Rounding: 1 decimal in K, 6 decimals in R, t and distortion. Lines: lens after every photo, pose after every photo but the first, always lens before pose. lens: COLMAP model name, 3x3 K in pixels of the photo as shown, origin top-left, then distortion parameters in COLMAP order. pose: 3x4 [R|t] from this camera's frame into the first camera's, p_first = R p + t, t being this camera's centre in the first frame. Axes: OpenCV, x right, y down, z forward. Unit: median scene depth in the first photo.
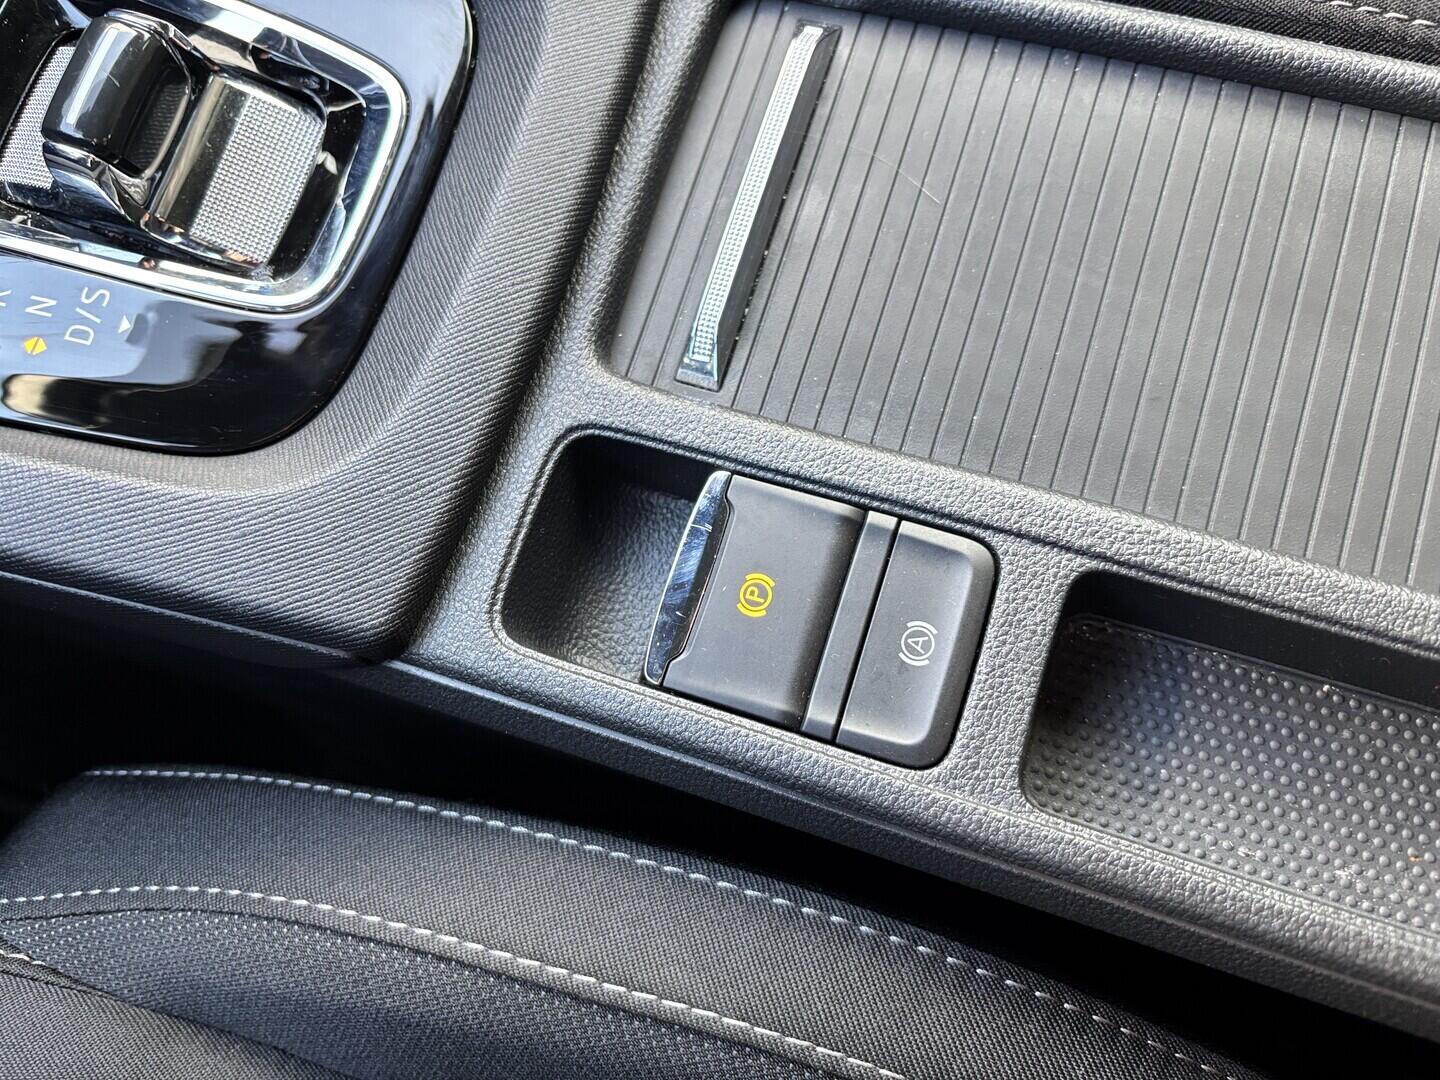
lens RADIAL K [[1096.2, 0, 718.6], [0, 1096.2, 540.0], [0, 0, 1]] dist [0.008201, -0.042166]
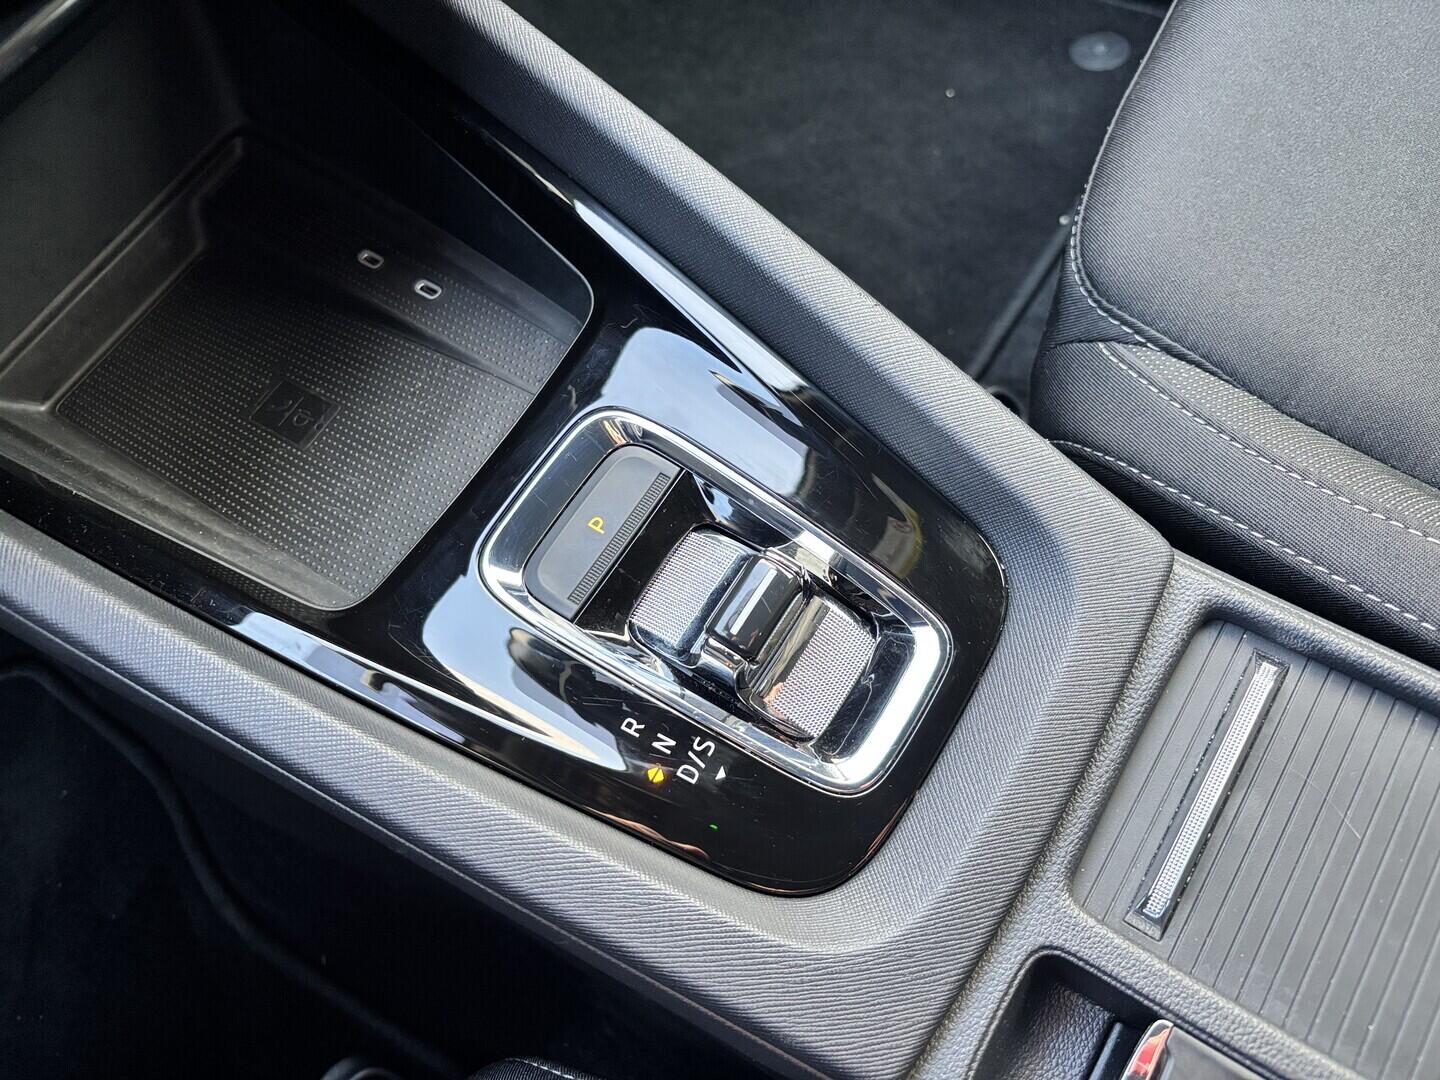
lens RADIAL K [[1096.2, 0, 722.5], [0, 1096.2, 538.0], [0, 0, 1]] dist [0.008201, -0.042166]
pose [[0.965239, 0.220625, -0.140138, -0.429252], [-0.244230, 0.952304, -0.182946, -0.234235], [0.093091, 0.210813, 0.973084, -0.391804]]
